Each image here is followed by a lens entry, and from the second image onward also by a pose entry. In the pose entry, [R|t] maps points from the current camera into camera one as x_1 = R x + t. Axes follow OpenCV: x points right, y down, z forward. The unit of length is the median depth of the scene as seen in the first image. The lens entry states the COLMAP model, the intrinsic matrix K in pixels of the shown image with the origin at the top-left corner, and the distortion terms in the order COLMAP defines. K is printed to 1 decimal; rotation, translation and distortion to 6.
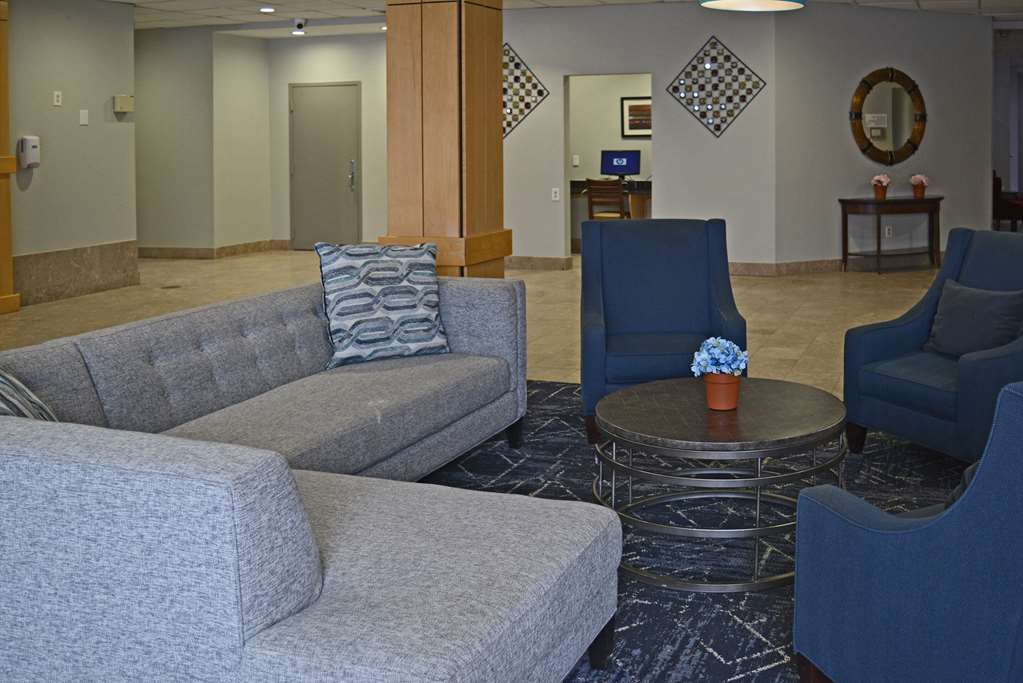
lens RADIAL K [[1009.8, 0, 512.0], [0, 1009.8, 185.0], [0, 0, 1]] dist [-0.104162, 0.216301]
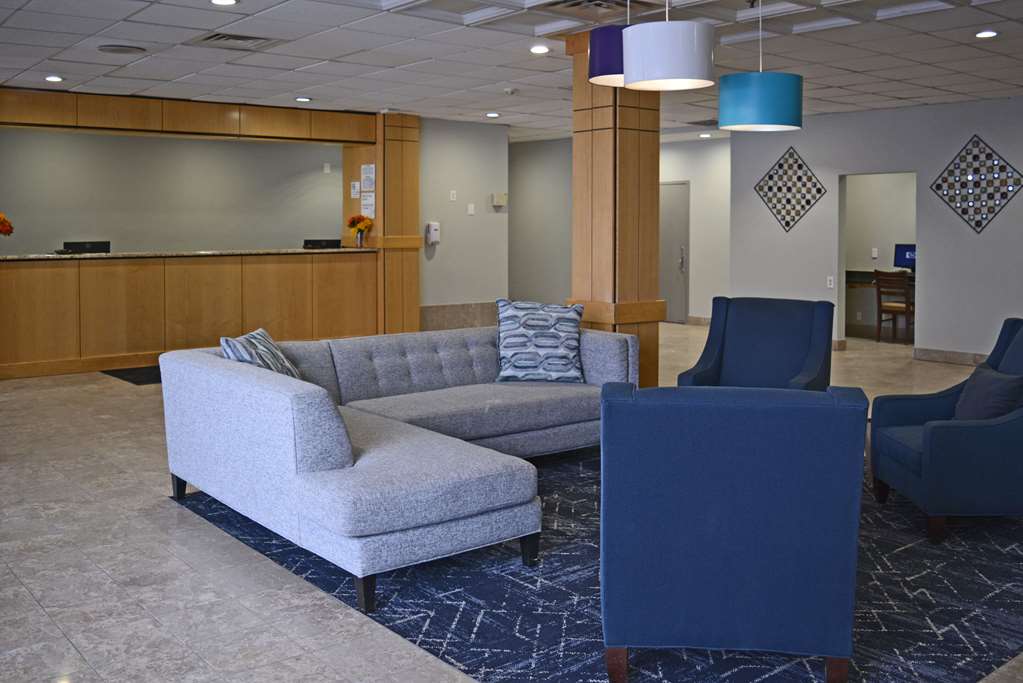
lens RADIAL K [[990.7, 0, 433.8], [0, 990.7, 280.3], [0, 0, 1]] dist [0.012182, 0.027828]
pose [[0.811447, 0.048641, -0.582398, 0.349828], [-0.042542, 0.998803, 0.024145, -0.000666], [0.582876, 0.005184, 0.812545, -0.151703]]
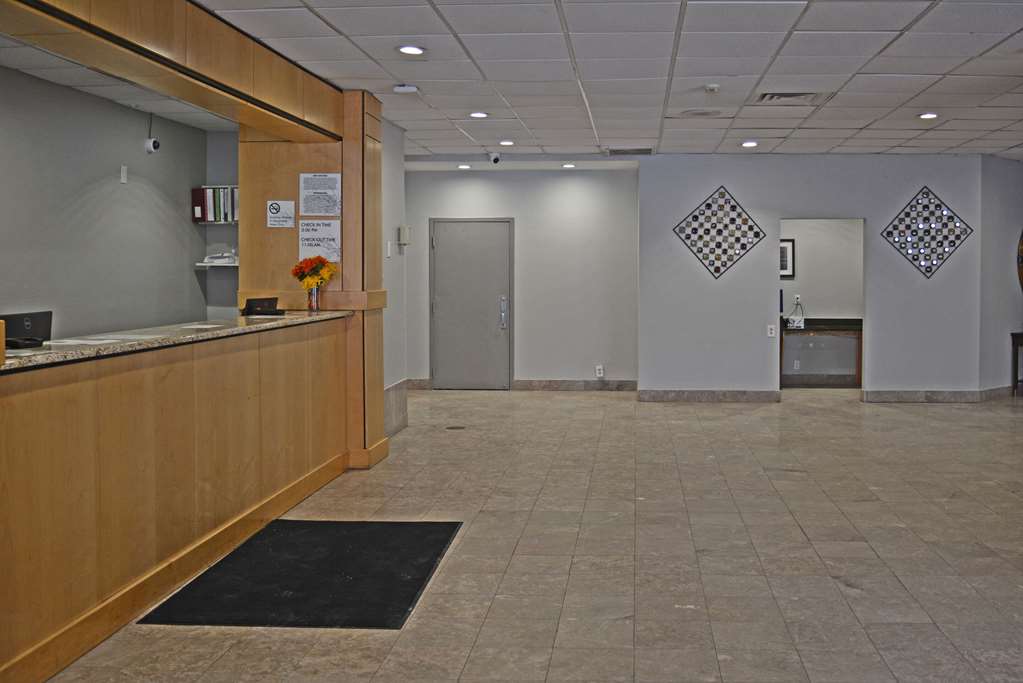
lens RADIAL K [[1003.8, 0, 583.6], [0, 1003.8, 286.7], [0, 0, 1]] dist [-0.068658, 0.005959]
pose [[0.971394, 0.007918, 0.237343, -0.419786], [0.000716, 0.999342, -0.036268, 0.000692], [-0.237474, 0.035400, 0.970749, 0.035444]]
